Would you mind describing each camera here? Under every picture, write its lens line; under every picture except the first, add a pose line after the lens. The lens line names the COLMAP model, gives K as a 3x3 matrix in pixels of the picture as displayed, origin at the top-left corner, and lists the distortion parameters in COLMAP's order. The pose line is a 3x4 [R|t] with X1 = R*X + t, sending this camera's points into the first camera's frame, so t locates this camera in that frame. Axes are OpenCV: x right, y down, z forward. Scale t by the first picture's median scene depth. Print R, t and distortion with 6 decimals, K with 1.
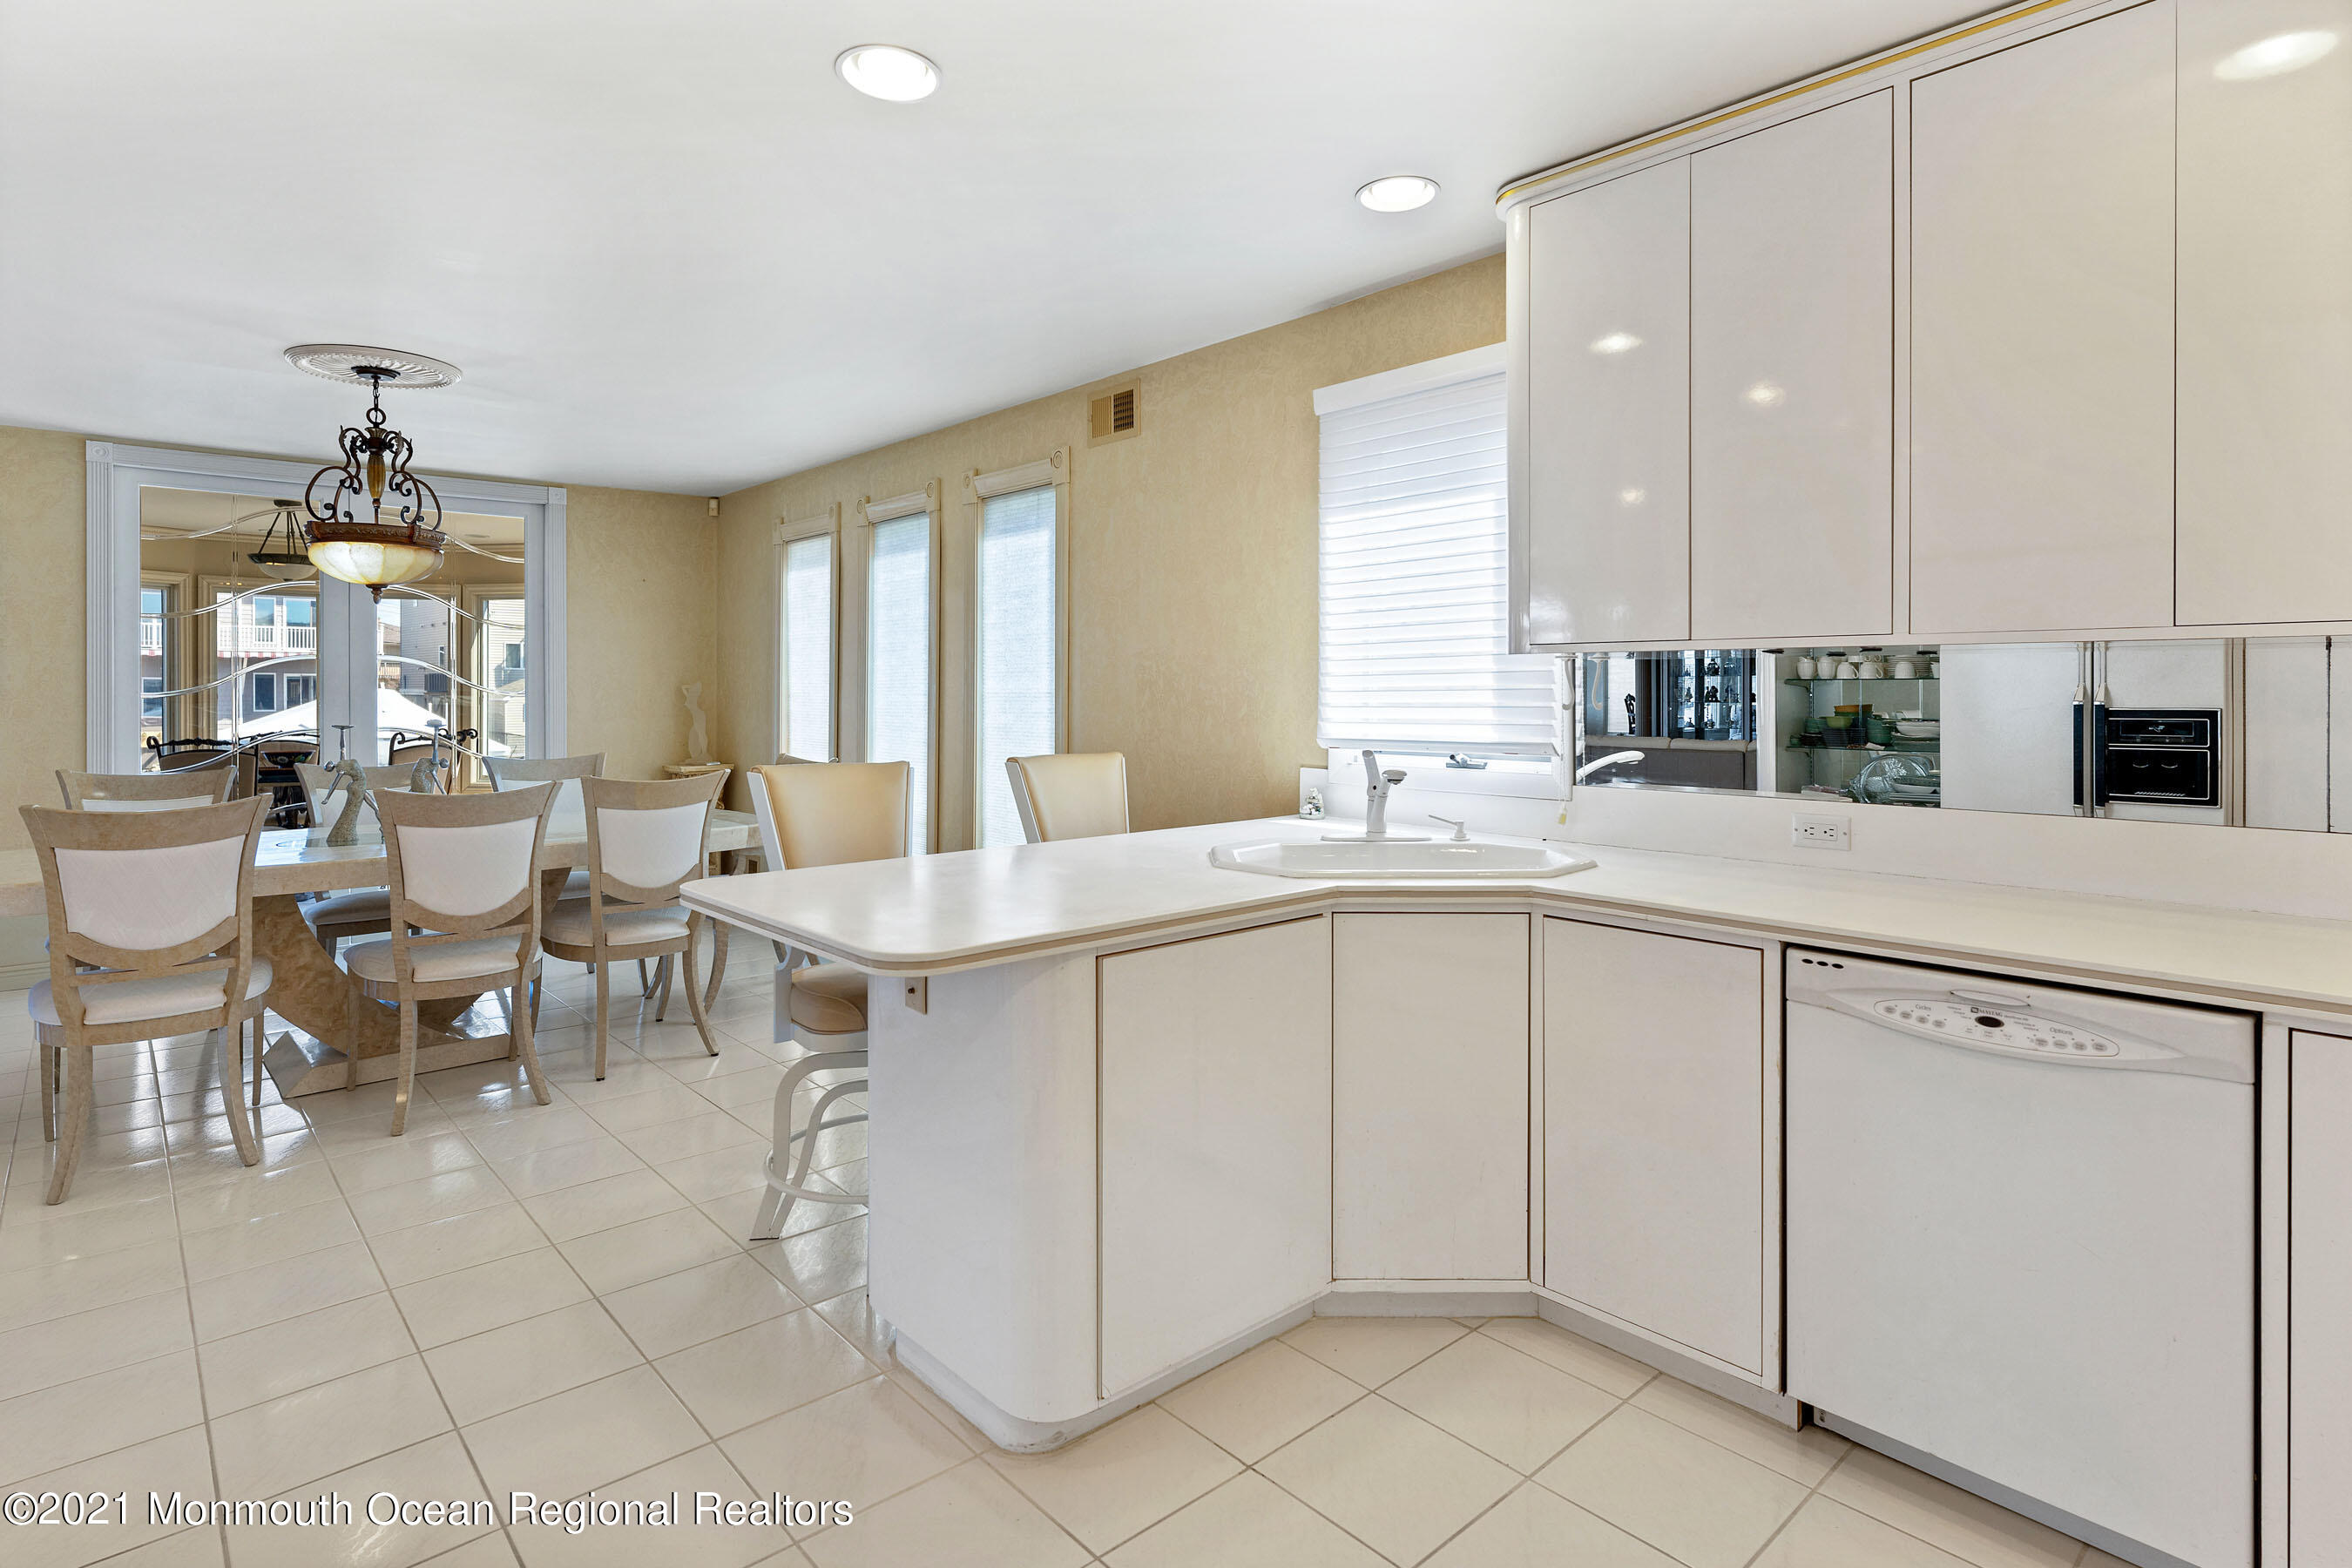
lens RADIAL K [[1191.1, 0, 1160.6], [0, 1191.1, 703.1], [0, 0, 1]] dist [0.000523, -0.005849]
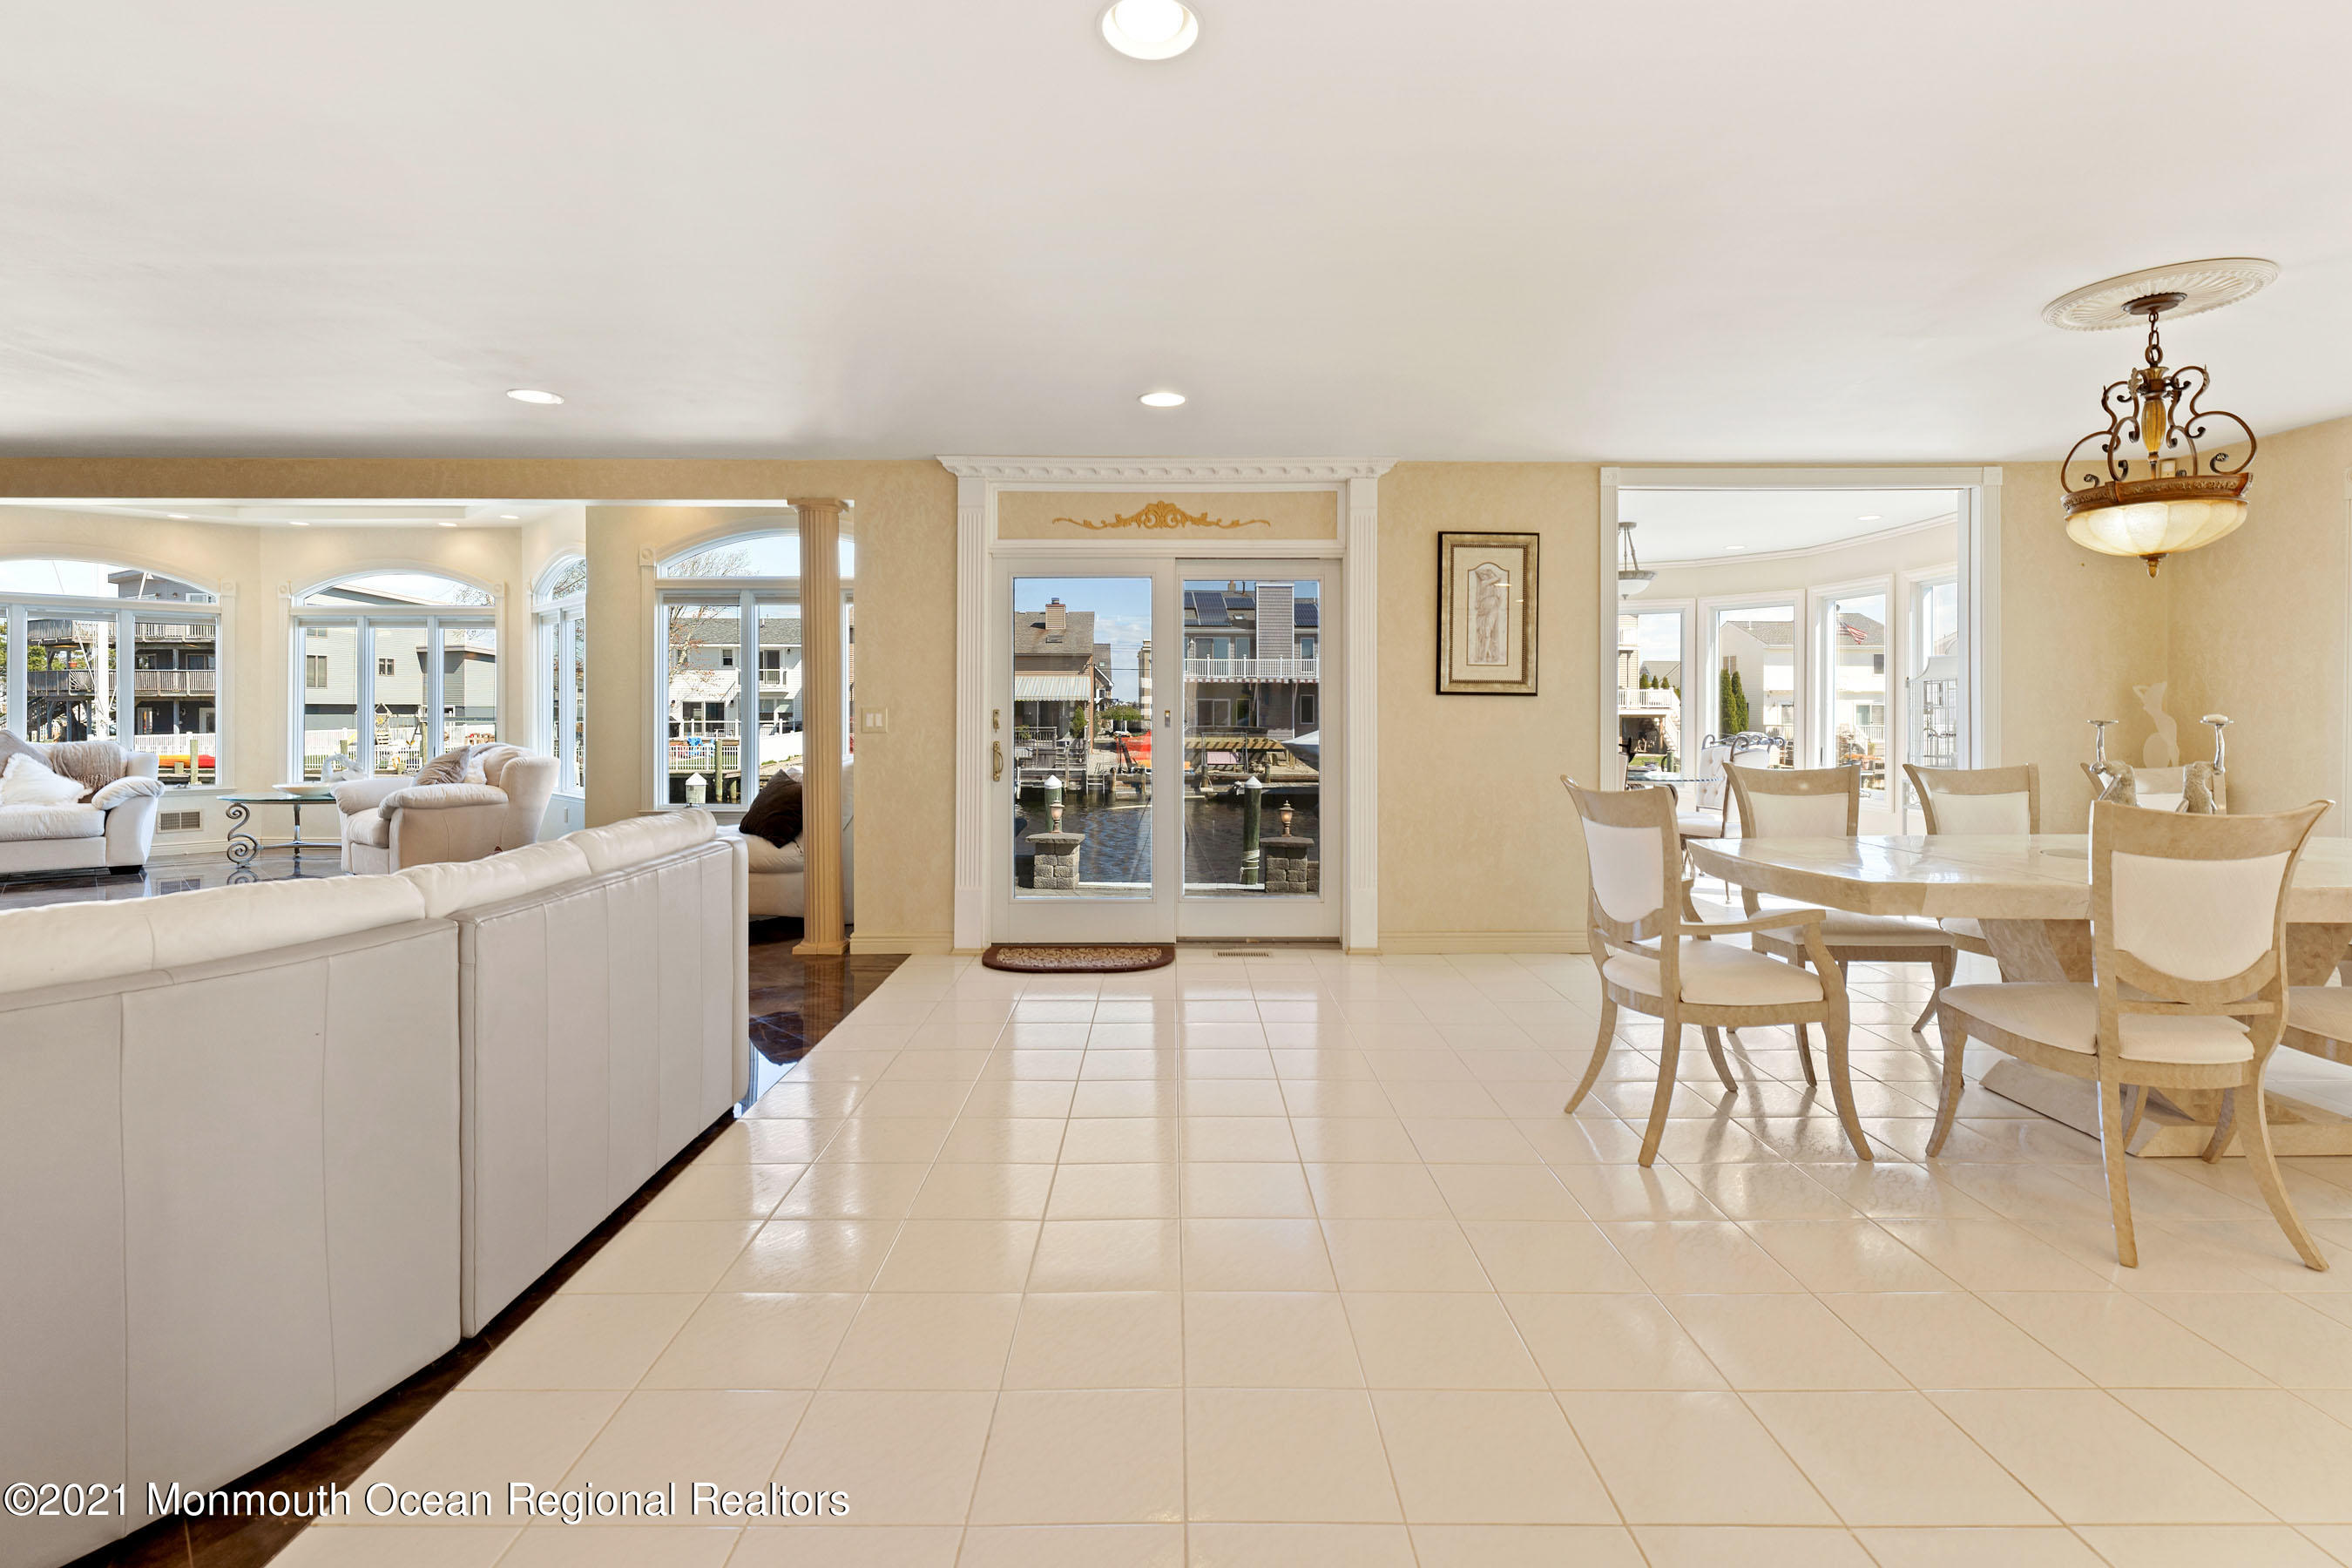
lens RADIAL K [[1108.5, 0, 1168.0], [0, 1108.5, 713.7], [0, 0, 1]] dist [0.003803, -0.002927]
pose [[0.747090, 0.002053, -0.664720, -0.640905], [-0.007346, 0.999960, -0.005167, 0.021504], [0.664683, 0.008743, 0.747075, -0.050152]]
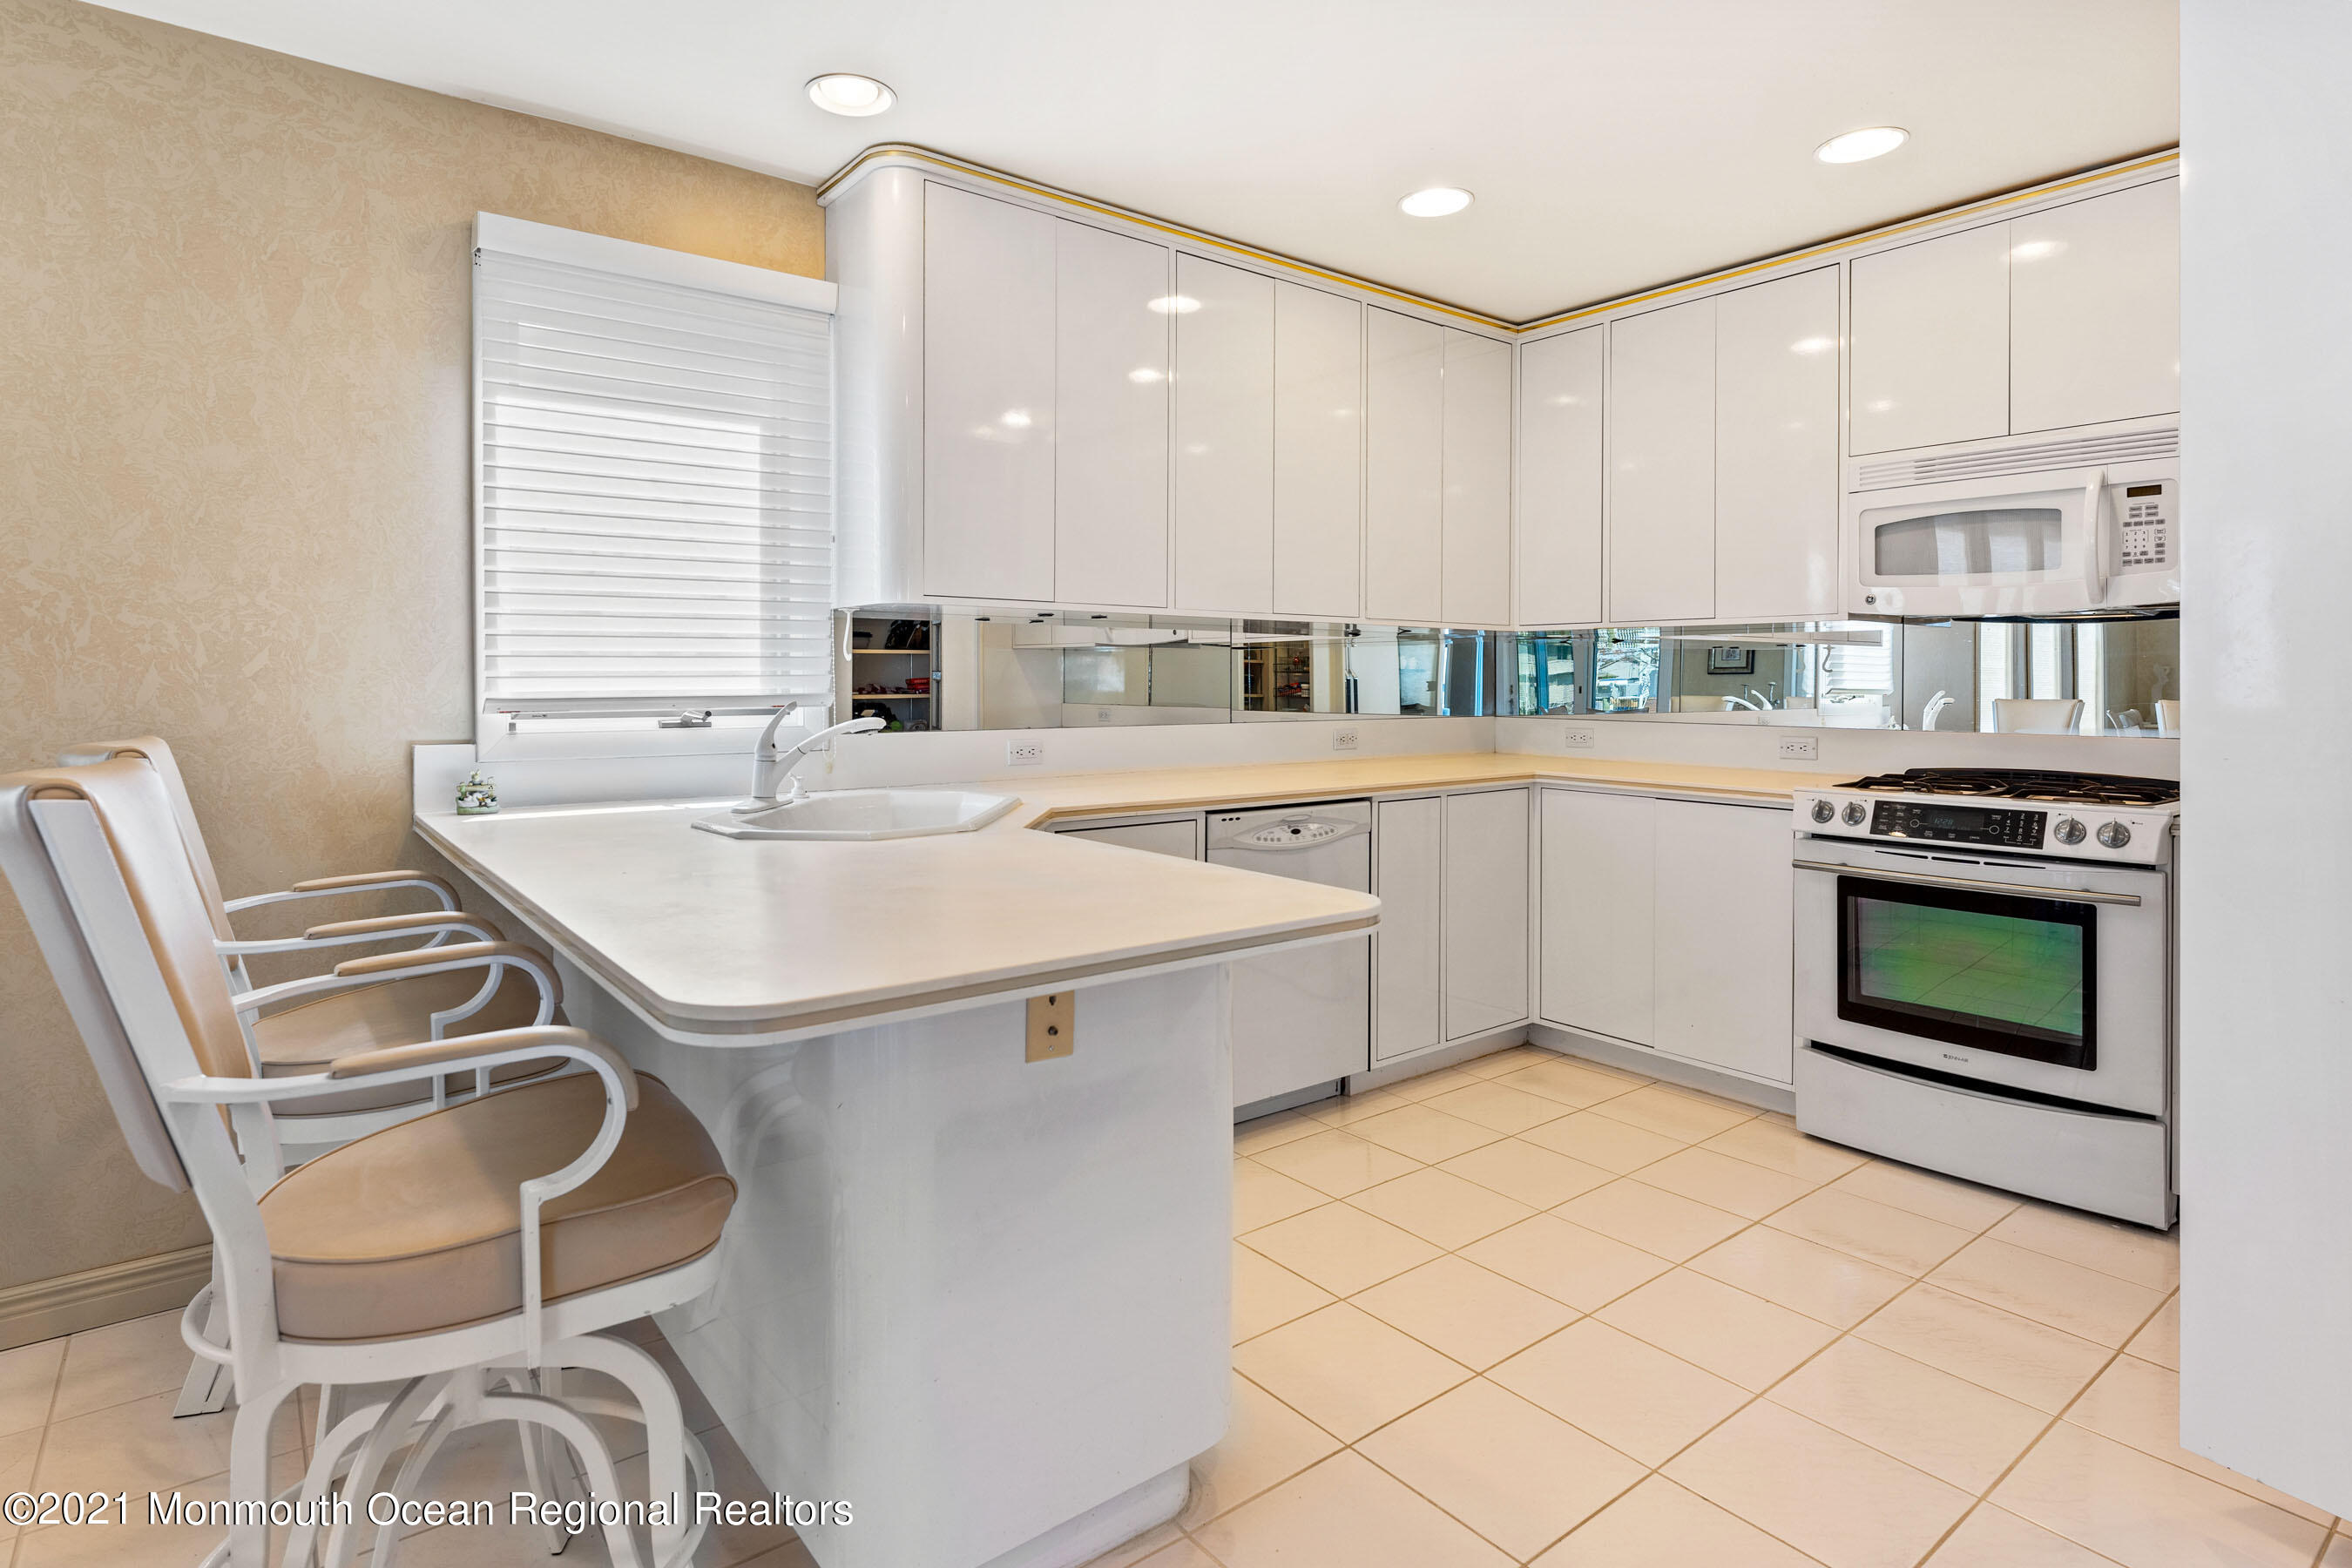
lens RADIAL K [[1191.1, 0, 1145.6], [0, 1191.1, 704.7], [0, 0, 1]] dist [0.000523, -0.005849]
pose [[0.076595, -0.018605, 0.996889, -0.456466], [0.007304, 0.999810, 0.018099, 0.018432], [-0.997036, 0.005895, 0.076717, 0.451590]]
